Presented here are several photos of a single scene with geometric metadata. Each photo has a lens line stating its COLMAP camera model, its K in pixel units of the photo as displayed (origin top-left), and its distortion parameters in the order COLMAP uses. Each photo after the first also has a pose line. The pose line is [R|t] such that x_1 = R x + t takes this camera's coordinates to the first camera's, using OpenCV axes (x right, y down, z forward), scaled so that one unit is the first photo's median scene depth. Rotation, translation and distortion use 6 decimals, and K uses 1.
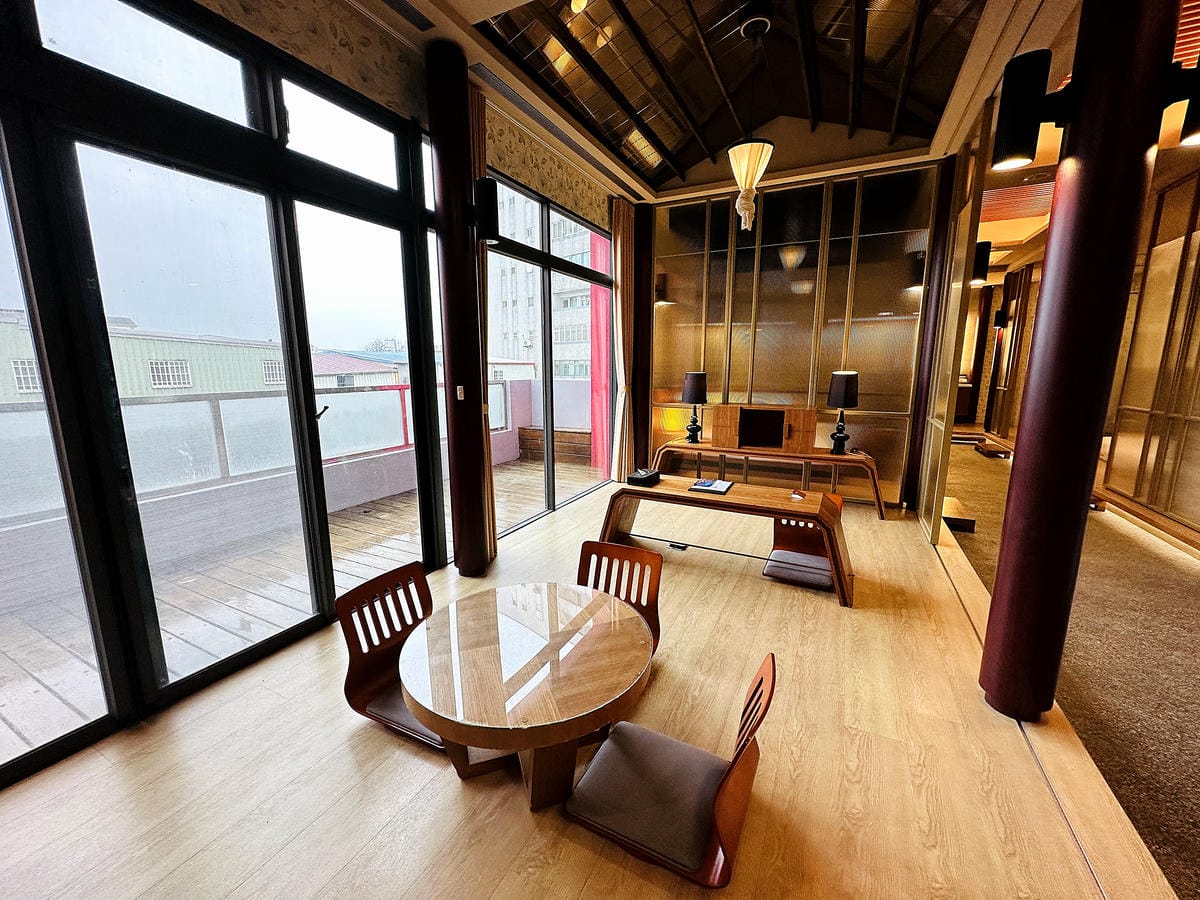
lens RADIAL K [[477.6, 0, 599.5], [0, 477.6, 447.1], [0, 0, 1]] dist [-0.001631, 0.000664]
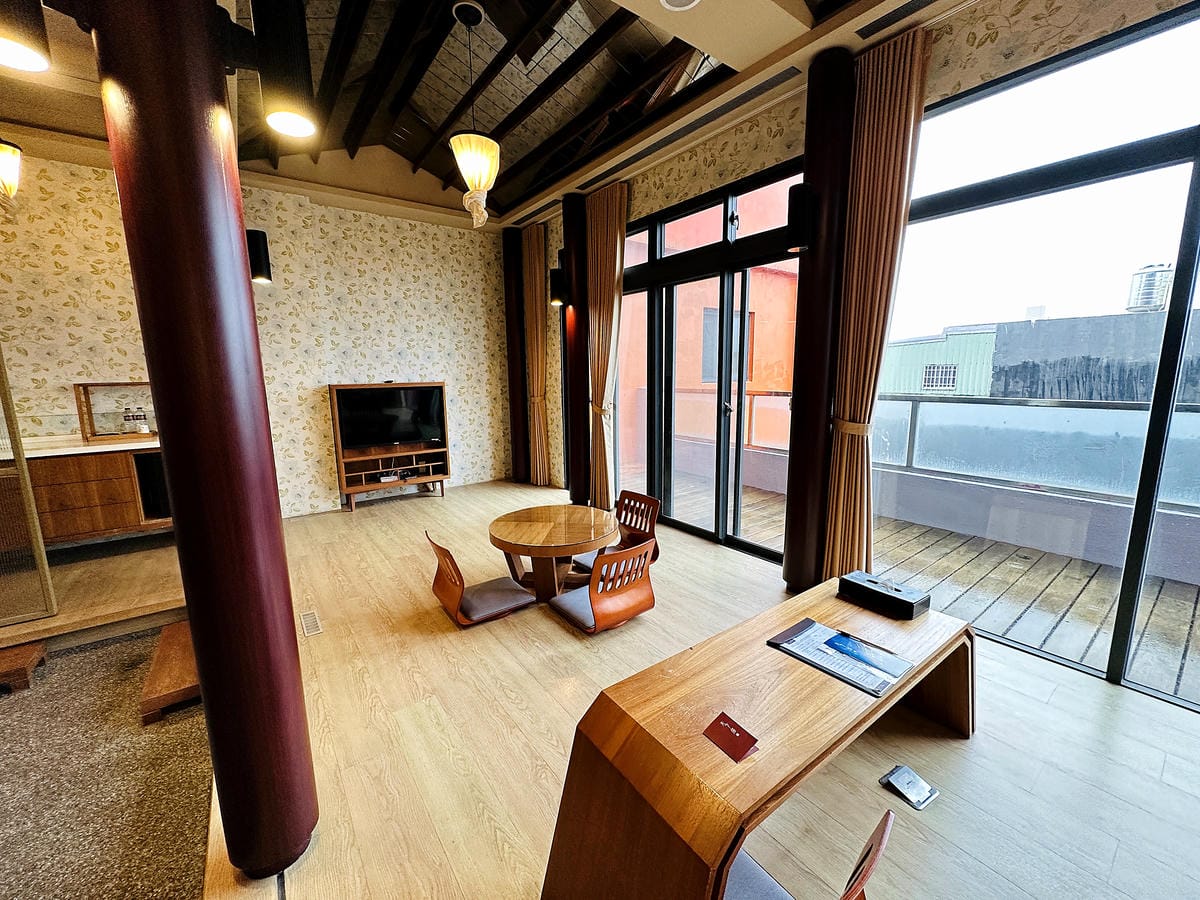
lens RADIAL K [[480.7, 0, 603.1], [0, 480.7, 448.6], [0, 0, 1]] dist [-0.000465, -0.000597]
pose [[-0.442445, 0.151896, -0.883838, 0.578035], [-0.141597, 0.961357, 0.236101, -0.147885], [0.885546, 0.229611, -0.403839, 0.770123]]
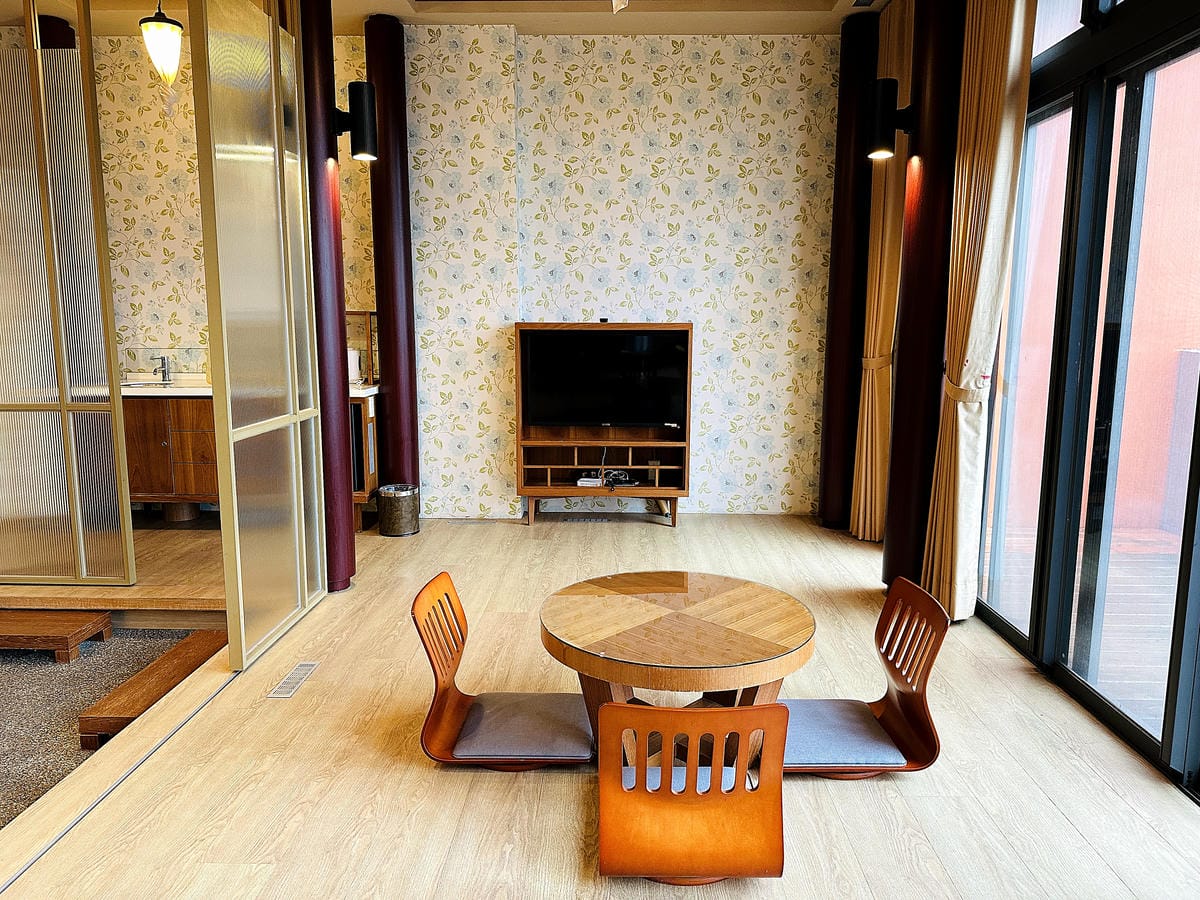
lens RADIAL K [[841.8, 0, 602.0], [0, 841.8, 445.9], [0, 0, 1]] dist [0.109770, -0.166908]
pose [[-0.901686, 0.062519, -0.427848, 0.262430], [-0.077349, 0.950209, 0.301861, -0.150359], [0.425417, 0.305277, -0.851954, 0.905276]]
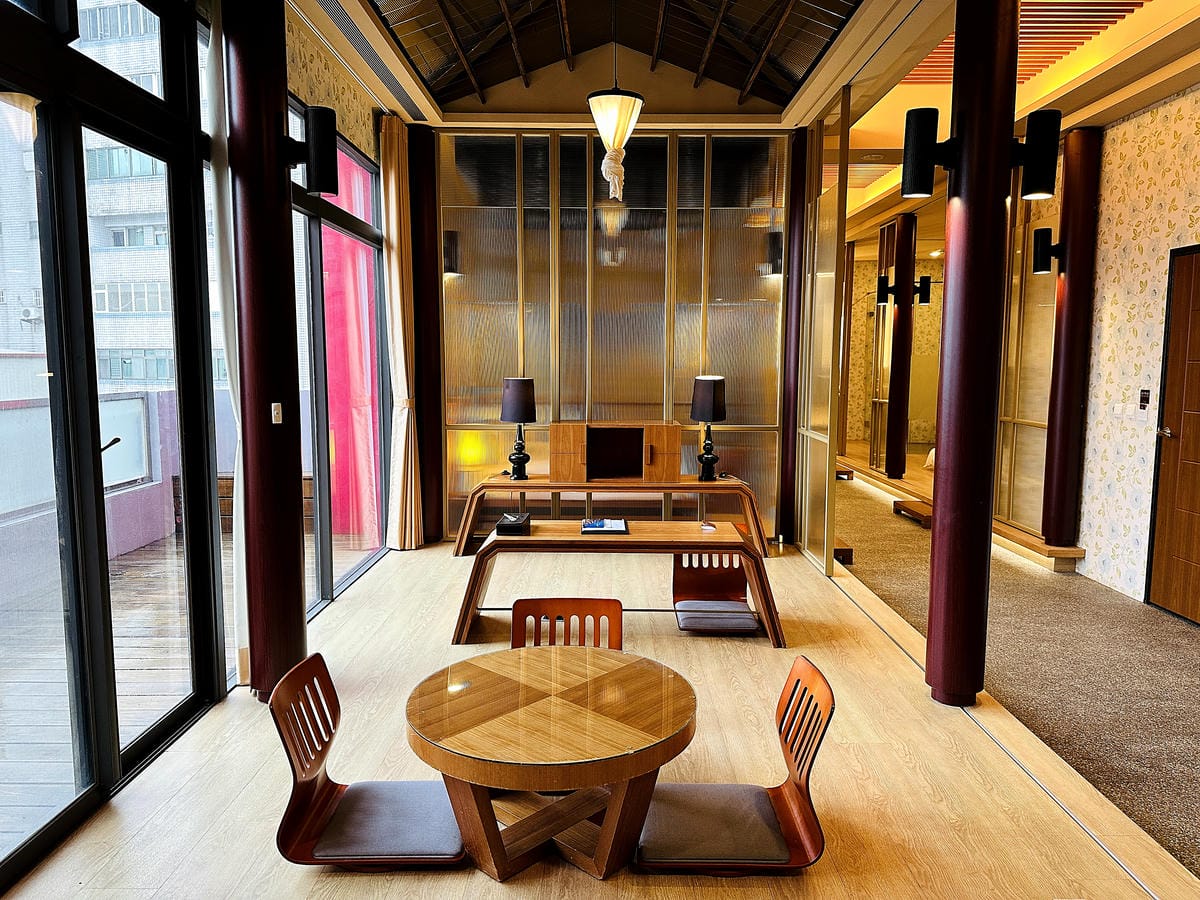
lens RADIAL K [[841.8, 0, 602.0], [0, 841.8, 445.9], [0, 0, 1]] dist [0.109770, -0.166908]
pose [[0.892793, -0.042785, 0.448431, -0.289164], [0.073233, 0.996022, -0.050771, 0.015994], [-0.444475, 0.078168, 0.892374, -0.167696]]
